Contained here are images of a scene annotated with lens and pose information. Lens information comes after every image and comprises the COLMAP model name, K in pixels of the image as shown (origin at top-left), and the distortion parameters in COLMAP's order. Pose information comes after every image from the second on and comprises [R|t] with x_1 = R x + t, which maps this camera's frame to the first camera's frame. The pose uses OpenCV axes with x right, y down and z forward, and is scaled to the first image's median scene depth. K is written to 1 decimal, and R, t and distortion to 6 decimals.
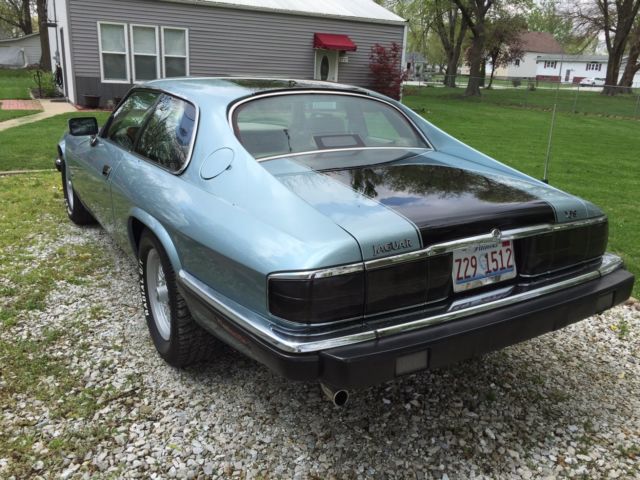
lens RADIAL K [[547.4, 0, 321.1], [0, 547.4, 239.3], [0, 0, 1]] dist [0.086391, -0.124605]
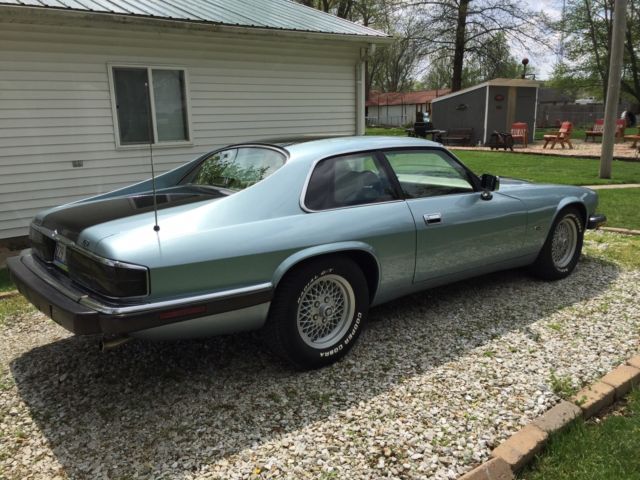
lens RADIAL K [[547.4, 0, 321.1], [0, 547.4, 239.3], [0, 0, 1]] dist [0.086391, -0.124605]
pose [[0.147642, 0.175831, -0.973286, 1.556621], [-0.274474, 0.952701, 0.130477, -0.321169], [0.950193, 0.247877, 0.188920, 1.141861]]
